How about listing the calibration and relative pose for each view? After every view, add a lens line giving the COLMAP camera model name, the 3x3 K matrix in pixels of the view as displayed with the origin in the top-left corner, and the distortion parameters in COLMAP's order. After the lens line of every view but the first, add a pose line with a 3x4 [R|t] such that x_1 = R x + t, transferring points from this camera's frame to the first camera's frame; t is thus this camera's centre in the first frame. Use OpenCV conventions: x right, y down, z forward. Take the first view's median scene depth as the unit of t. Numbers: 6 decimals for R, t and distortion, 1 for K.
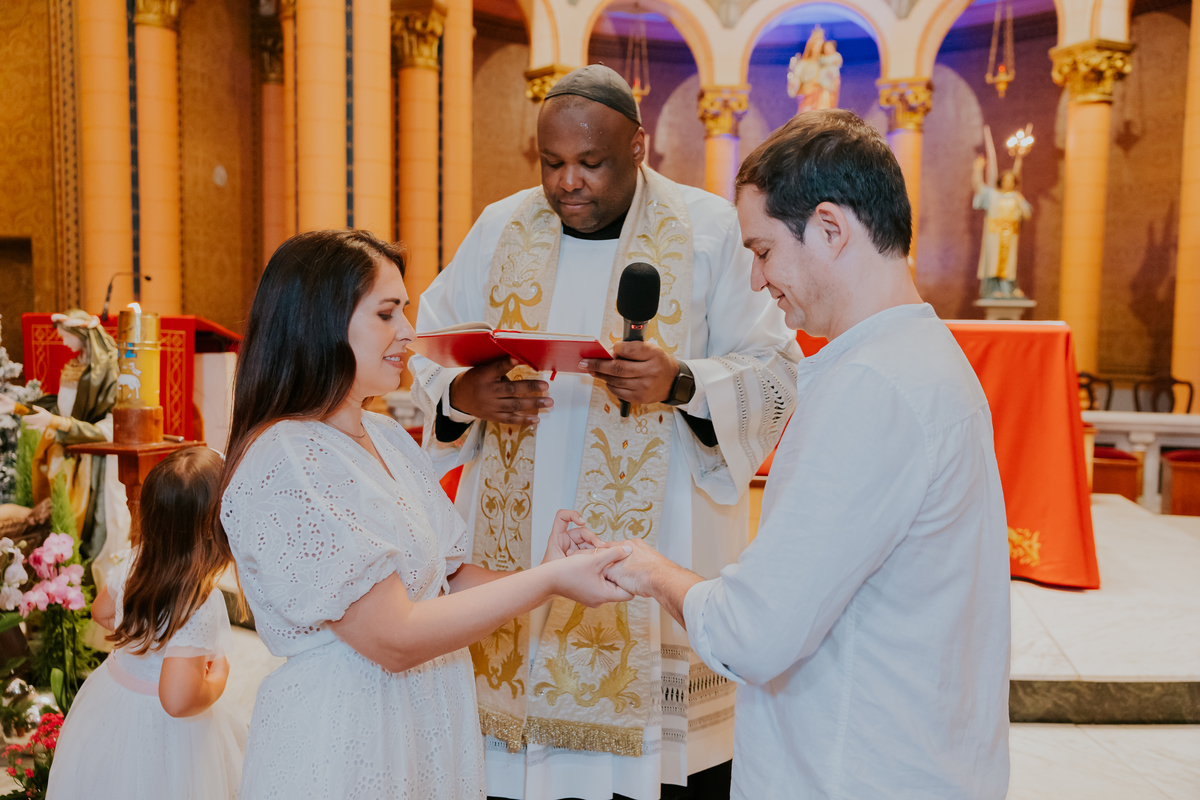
lens RADIAL K [[1007.7, 0, 616.2], [0, 1007.7, 400.8], [0, 0, 1]] dist [-0.007435, 0.042635]
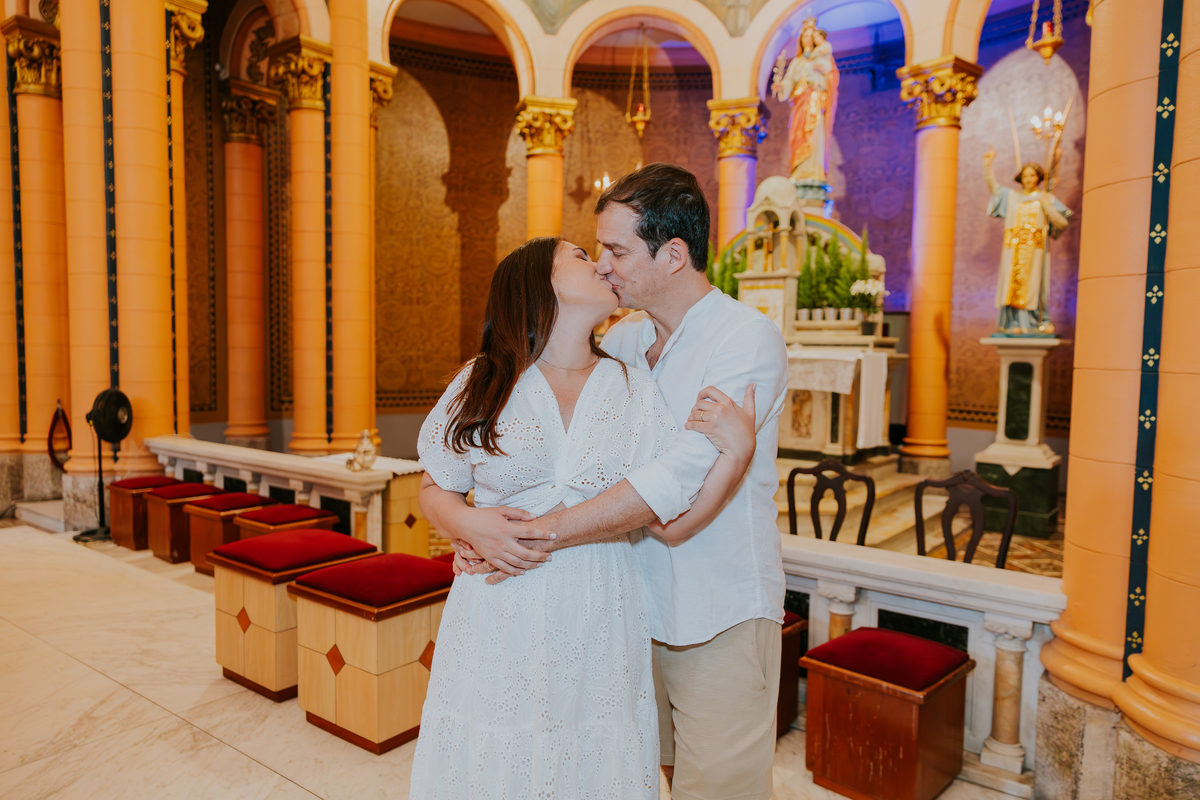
lens RADIAL K [[821.9, 0, 622.7], [0, 821.9, 402.1], [0, 0, 1]] dist [0.010240, -0.001886]
pose [[0.911205, 0.027289, -0.411049, 0.355091], [-0.033814, 0.999391, -0.008610, -0.035646], [0.410564, 0.021745, 0.911572, 0.316804]]
